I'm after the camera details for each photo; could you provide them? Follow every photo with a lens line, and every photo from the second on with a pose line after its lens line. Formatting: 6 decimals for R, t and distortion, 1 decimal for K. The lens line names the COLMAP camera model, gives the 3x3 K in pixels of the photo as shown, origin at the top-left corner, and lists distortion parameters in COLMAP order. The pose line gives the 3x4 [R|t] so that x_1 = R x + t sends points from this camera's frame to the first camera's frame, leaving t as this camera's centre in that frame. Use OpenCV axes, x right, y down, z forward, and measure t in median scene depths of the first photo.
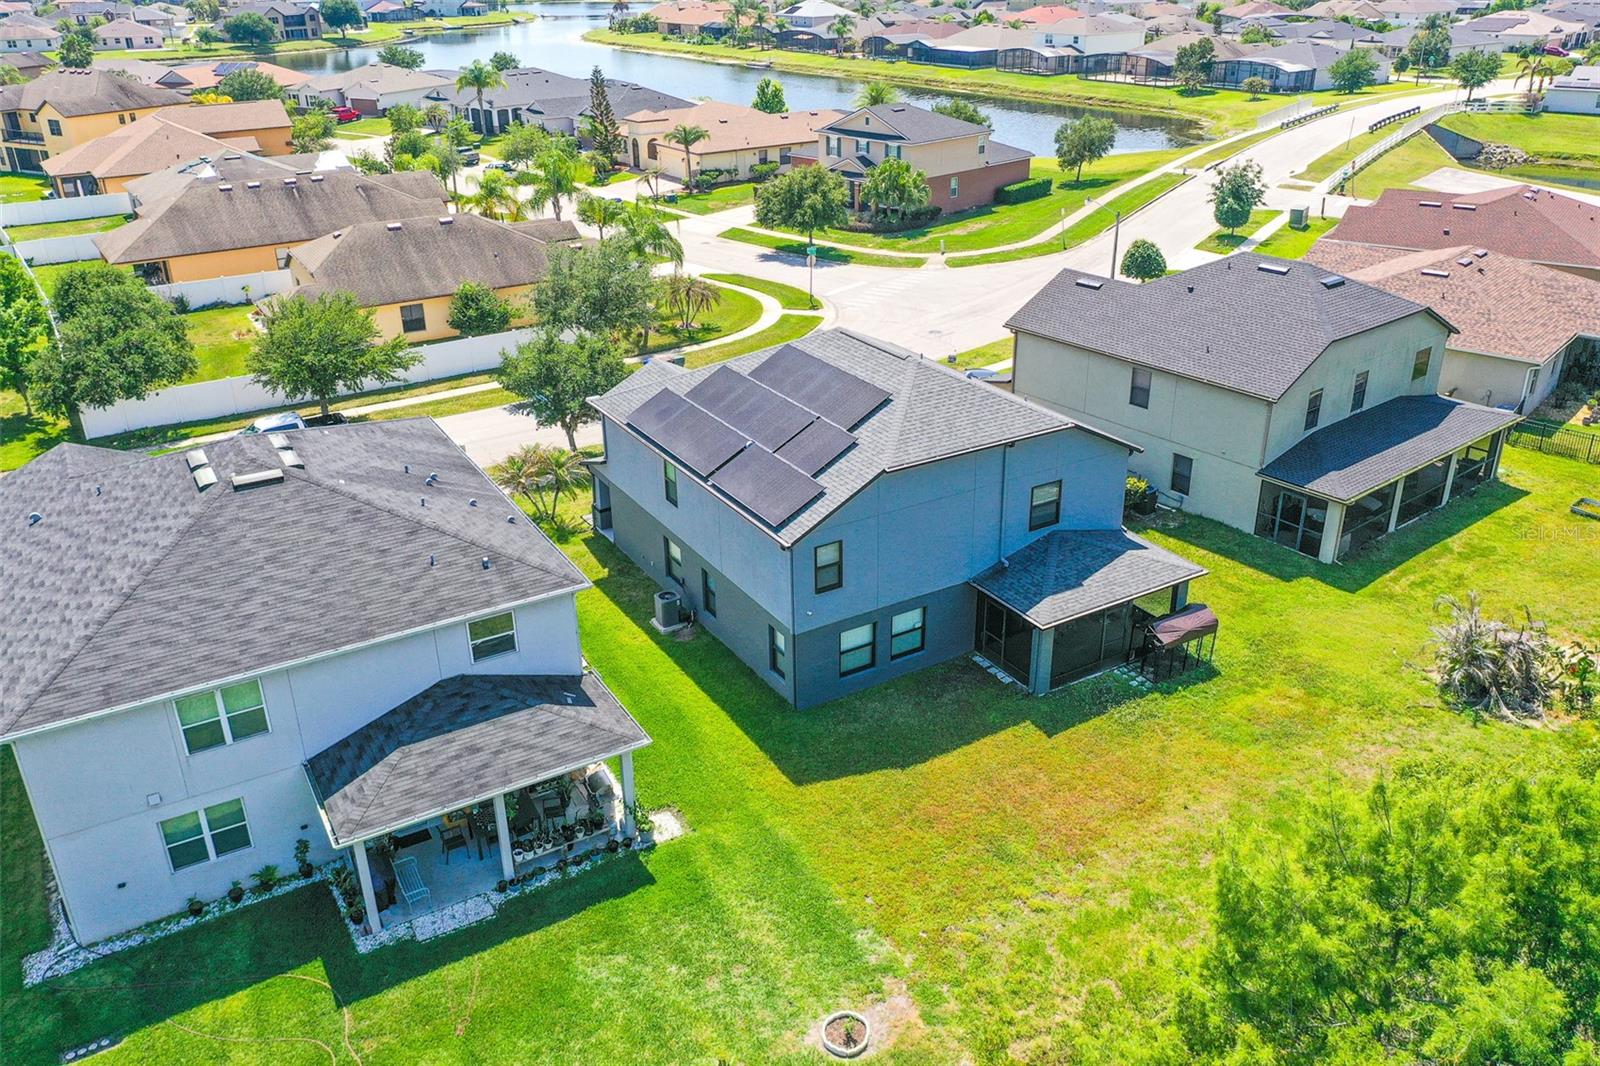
lens RADIAL K [[1263.7, 0, 801.5], [0, 1263.7, 524.8], [0, 0, 1]] dist [0.011276, -0.002269]
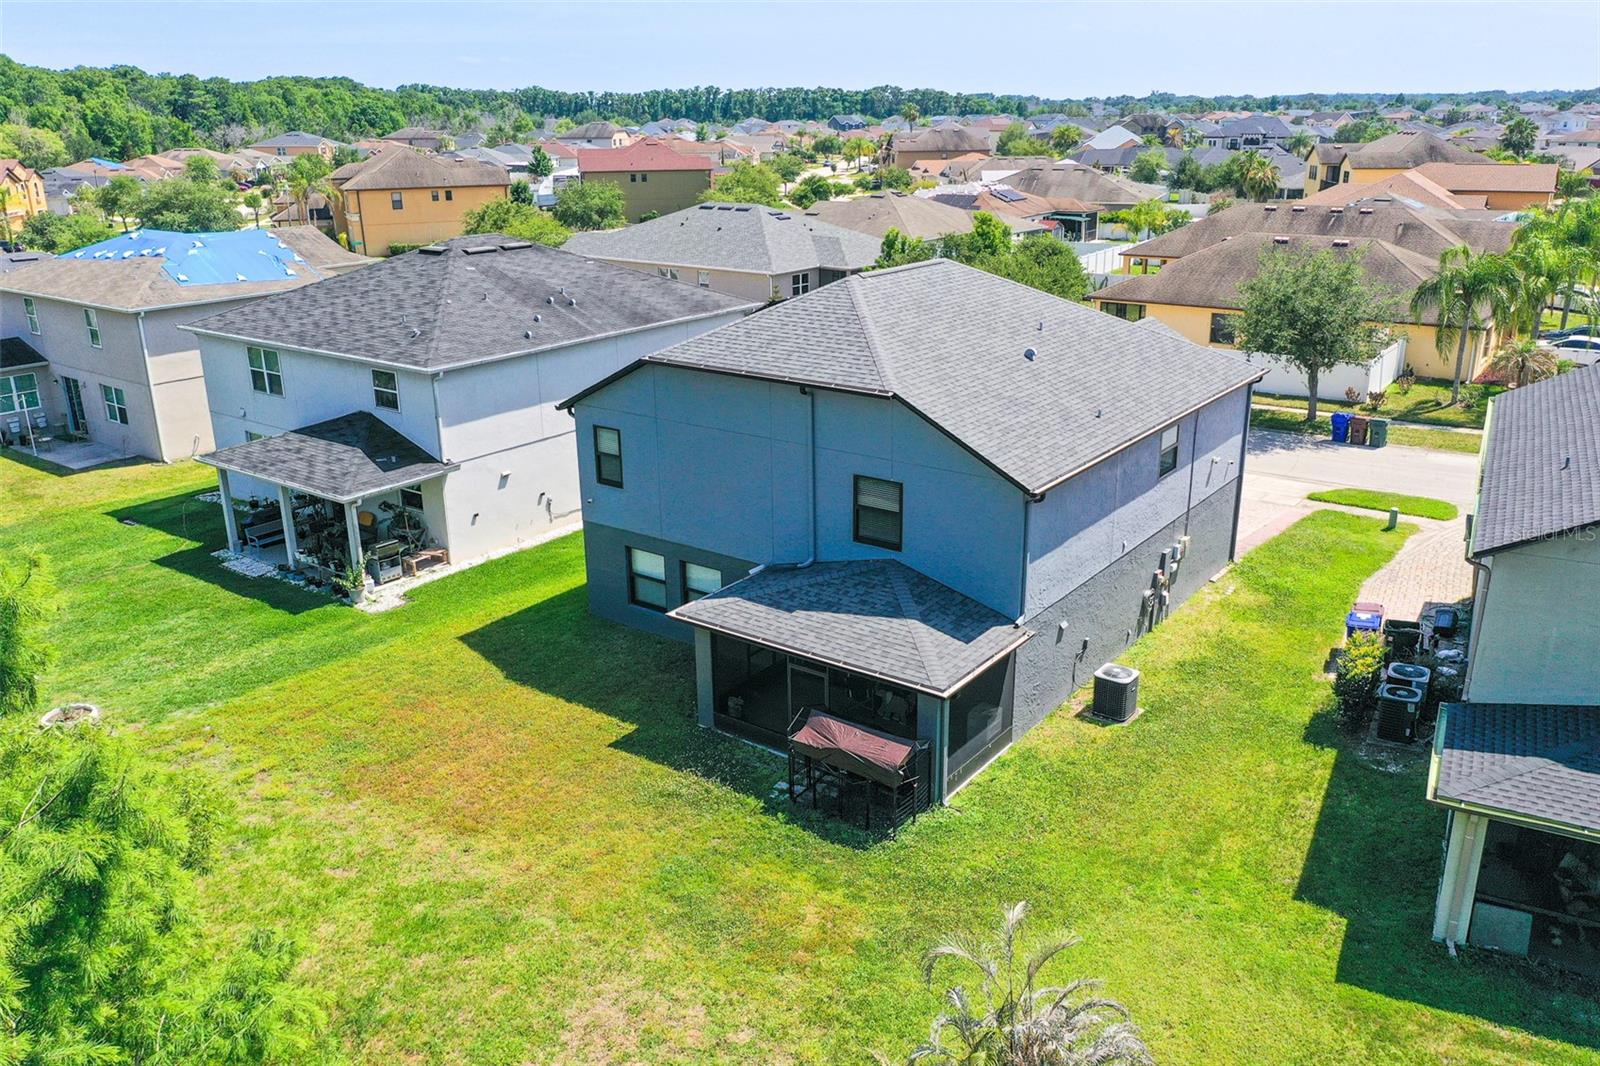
lens RADIAL K [[1254.8, 0, 800.0], [0, 1254.8, 533.0], [0, 0, 1]] dist [0.006399, 0.000521]
pose [[0.386183, 0.308106, -0.869444, 0.526915], [-0.382350, 0.911247, 0.153091, -0.063529], [0.839447, 0.273311, 0.469713, 0.446757]]
